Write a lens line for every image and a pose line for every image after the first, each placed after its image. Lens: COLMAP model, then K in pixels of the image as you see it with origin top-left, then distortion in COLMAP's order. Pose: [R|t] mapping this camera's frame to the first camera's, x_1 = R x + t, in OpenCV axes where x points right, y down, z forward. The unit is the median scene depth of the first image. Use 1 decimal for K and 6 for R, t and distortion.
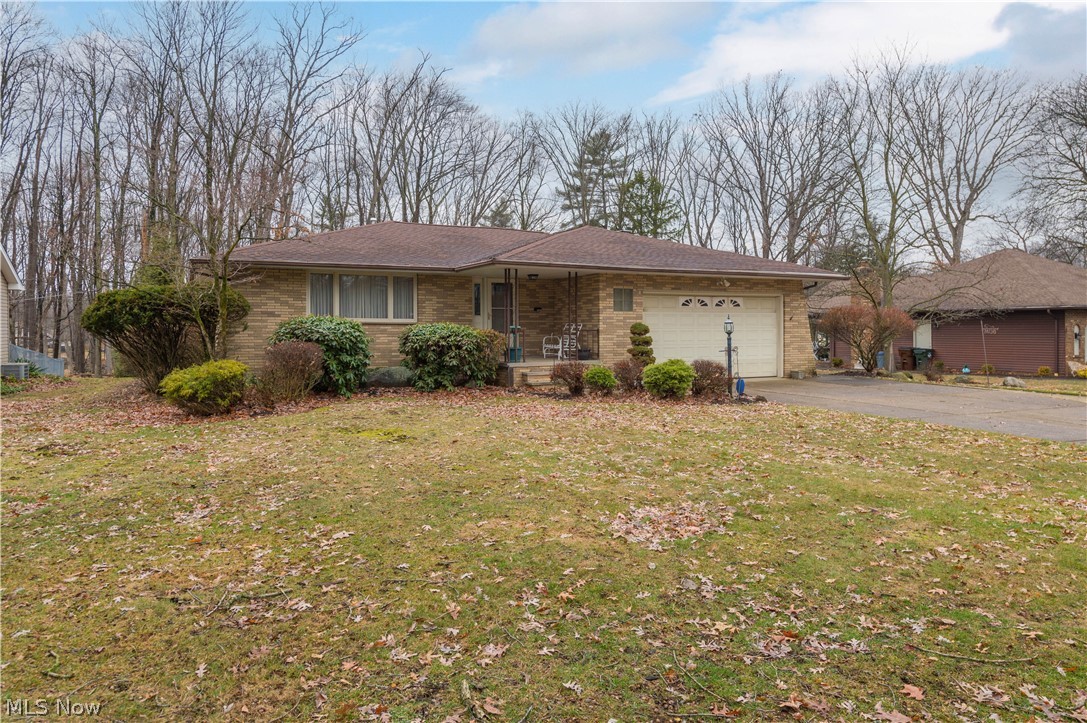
lens RADIAL K [[757.9, 0, 543.5], [0, 757.9, 361.5], [0, 0, 1]] dist [0.000247, 0.000049]
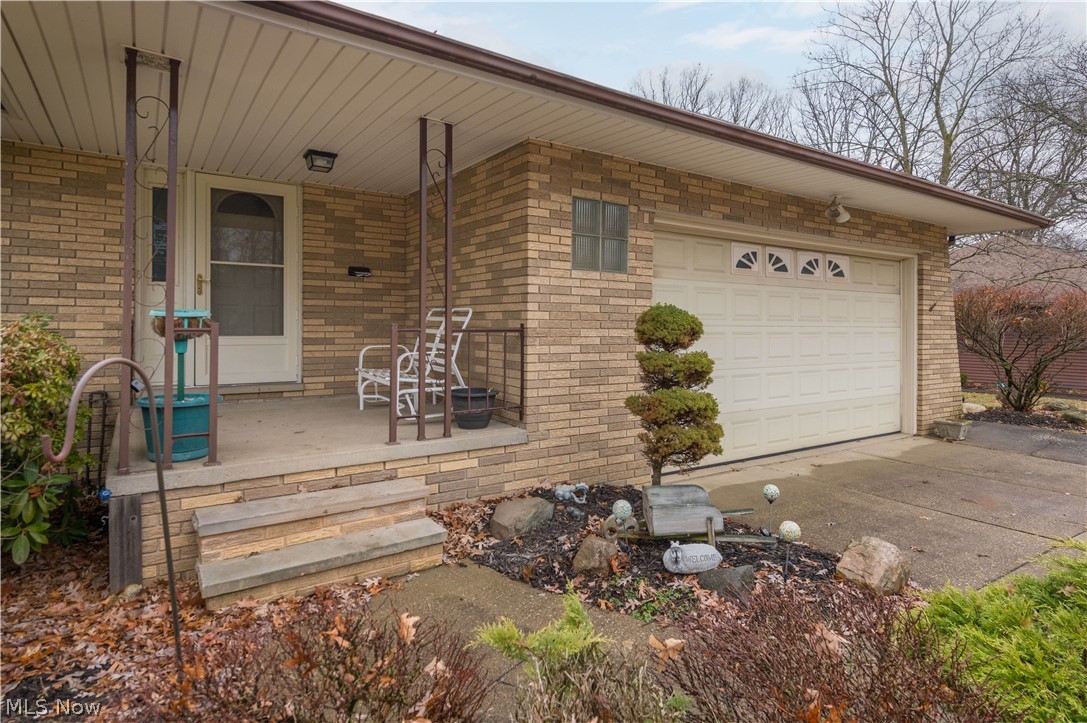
lens RADIAL K [[596.8, 0, 543.8], [0, 596.8, 318.9], [0, 0, 1]] dist [0.000837, 0.000092]
pose [[0.991557, 0.011493, 0.129161, 0.047807], [-0.004261, 0.998414, -0.056128, -0.030956], [-0.129601, 0.055104, 0.990034, 0.735137]]
